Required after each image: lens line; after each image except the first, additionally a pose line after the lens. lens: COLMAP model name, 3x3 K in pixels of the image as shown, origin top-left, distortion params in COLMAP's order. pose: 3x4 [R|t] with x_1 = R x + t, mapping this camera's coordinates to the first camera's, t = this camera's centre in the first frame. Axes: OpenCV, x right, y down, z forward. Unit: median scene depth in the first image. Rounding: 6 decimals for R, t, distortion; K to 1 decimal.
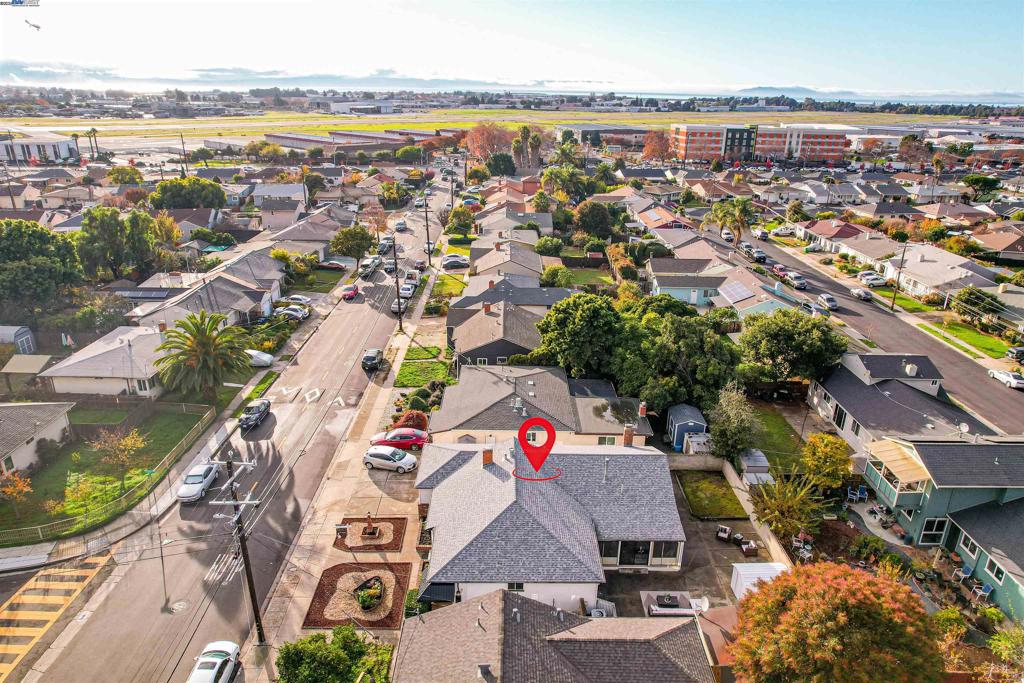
lens RADIAL K [[668.8, 0, 512.0], [0, 668.8, 341.5], [0, 0, 1]] dist [-0.066192, 0.058571]
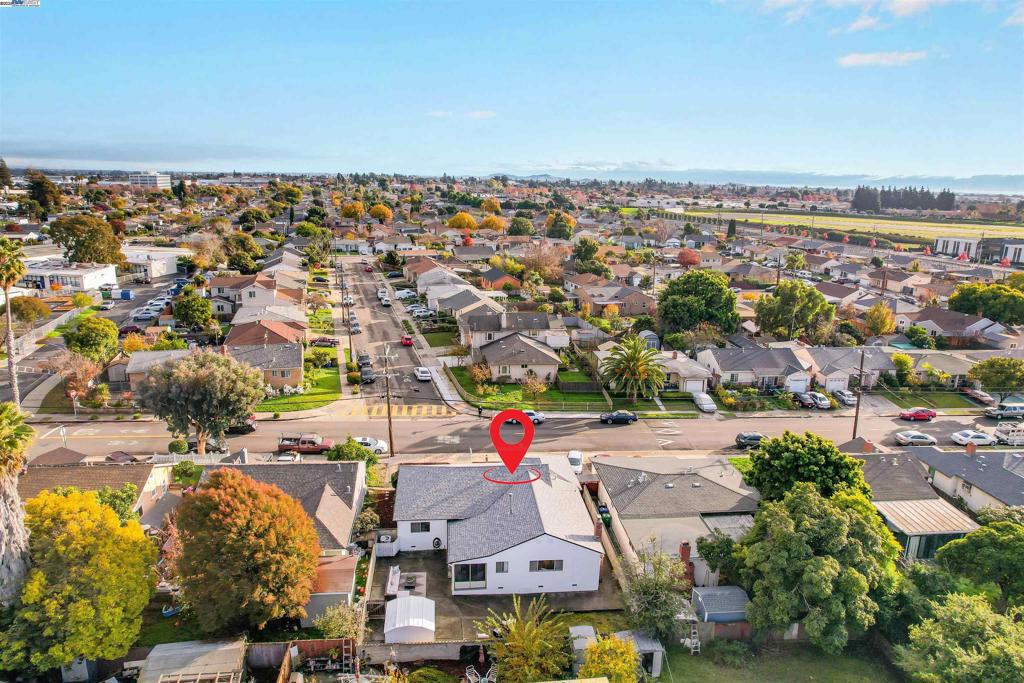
lens RADIAL K [[668.8, 0, 512.0], [0, 668.8, 341.5], [0, 0, 1]] dist [-0.066192, 0.058571]
pose [[0.100620, 0.227349, -0.968601, 0.493174], [-0.375070, 0.910382, 0.174721, -0.106586], [0.921520, 0.345713, 0.176874, 0.296457]]
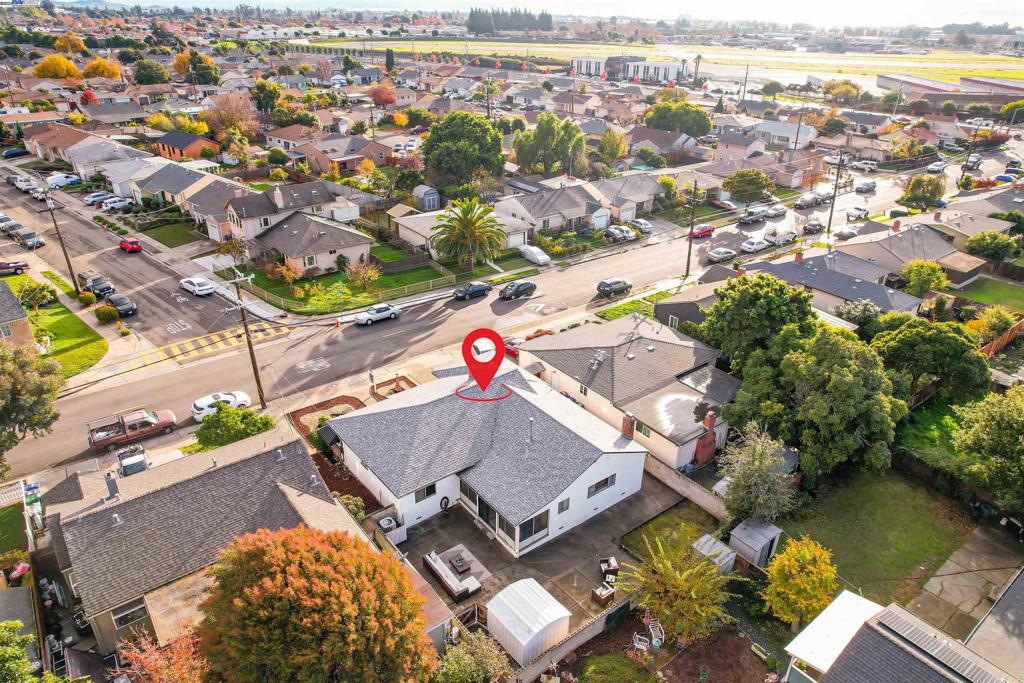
lens RADIAL K [[668.8, 0, 512.0], [0, 668.8, 341.5], [0, 0, 1]] dist [-0.066192, 0.058571]
pose [[0.615112, 0.350172, -0.706411, 0.312147], [-0.288998, 0.933740, 0.211213, -0.046724], [0.733565, 0.074232, 0.675553, 0.140541]]
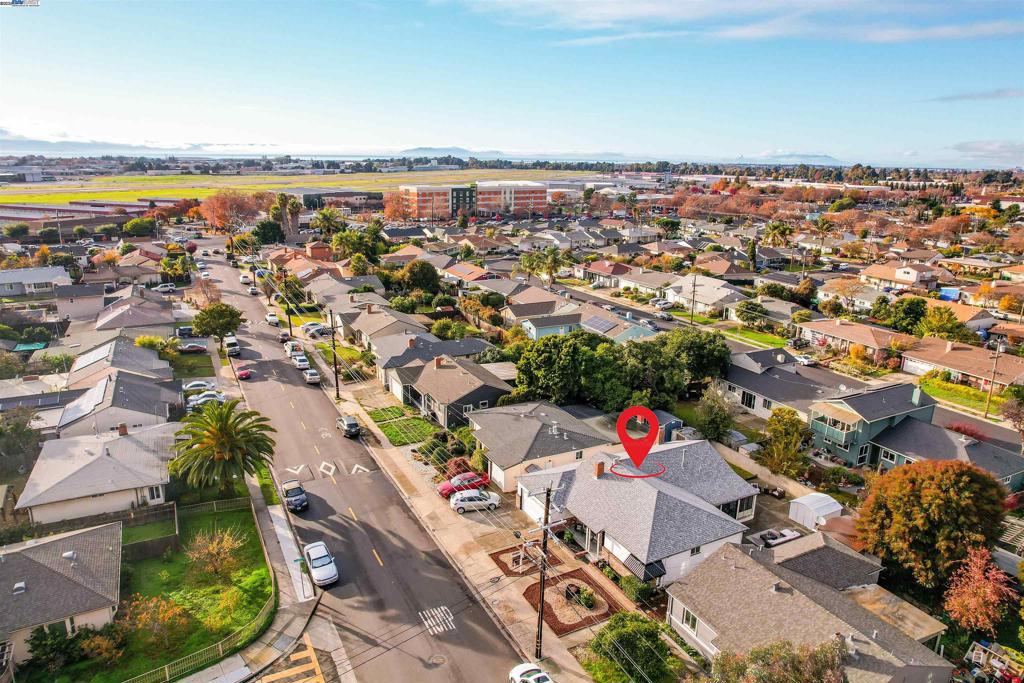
lens RADIAL K [[668.8, 0, 512.0], [0, 668.8, 341.5], [0, 0, 1]] dist [-0.066192, 0.058571]
pose [[0.892028, -0.123529, 0.434772, -0.287583], [0.159885, 0.985973, -0.047900, -0.009067], [-0.422757, 0.112241, 0.899266, -0.017095]]
